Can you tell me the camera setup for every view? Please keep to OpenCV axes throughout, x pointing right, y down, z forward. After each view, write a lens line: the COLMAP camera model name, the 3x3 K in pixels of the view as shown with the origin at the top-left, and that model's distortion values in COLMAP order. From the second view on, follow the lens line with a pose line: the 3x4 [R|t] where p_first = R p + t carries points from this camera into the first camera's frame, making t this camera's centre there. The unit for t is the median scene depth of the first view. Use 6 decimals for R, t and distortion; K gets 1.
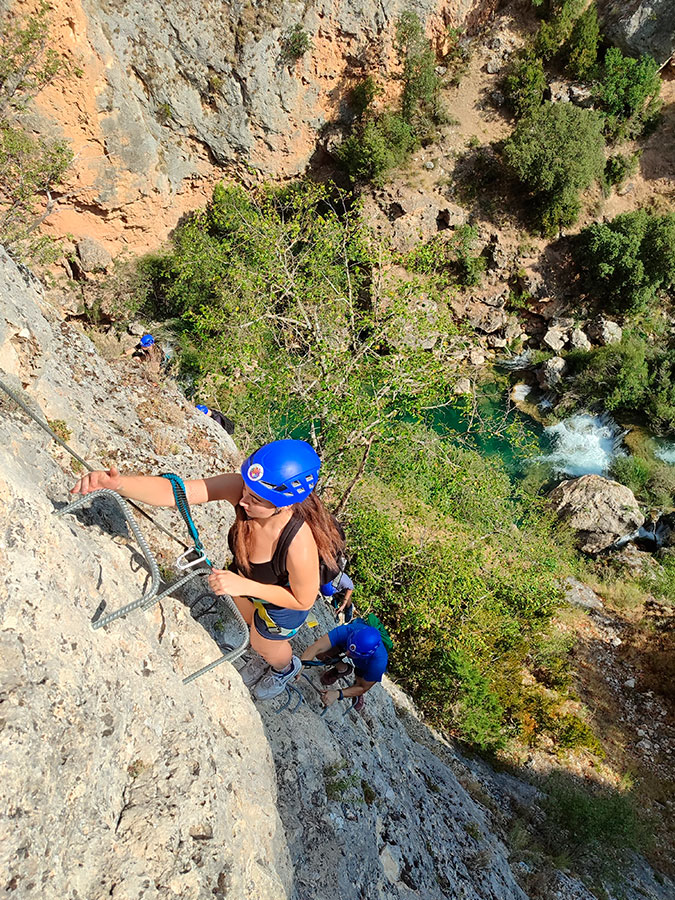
lens RADIAL K [[662.5, 0, 340.5], [0, 662.5, 443.1], [0, 0, 1]] dist [0.009237, -0.003595]
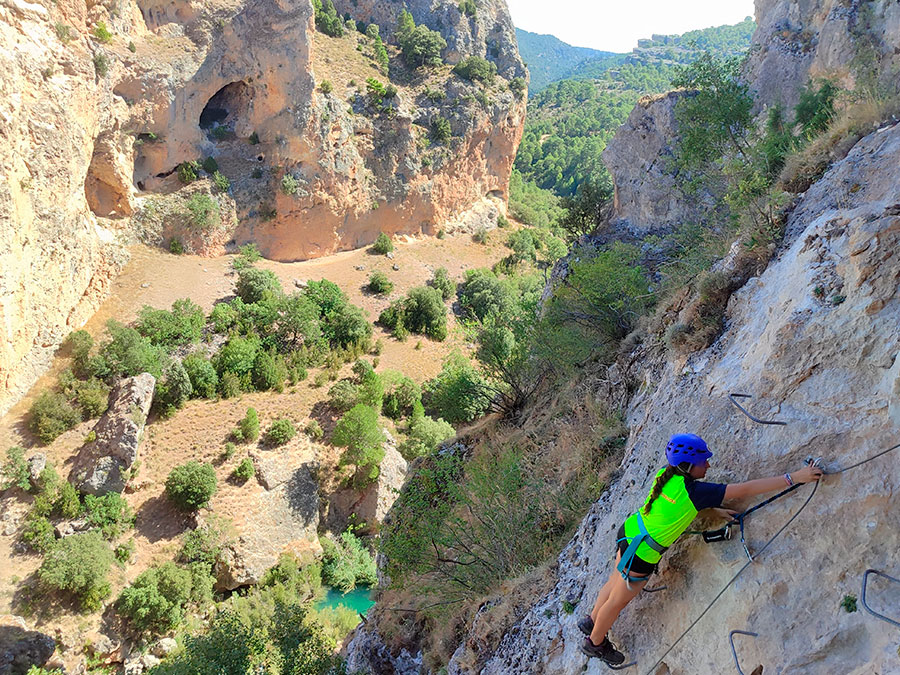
lens RADIAL K [[662.5, 0, 448.3], [0, 662.5, 344.9], [0, 0, 1]] dist [0.009237, -0.003595]
pose [[0.646715, -0.213151, 0.732343, -0.145516], [0.589398, 0.749085, -0.302460, 0.160637], [-0.484117, 0.627247, 0.610075, -0.681571]]
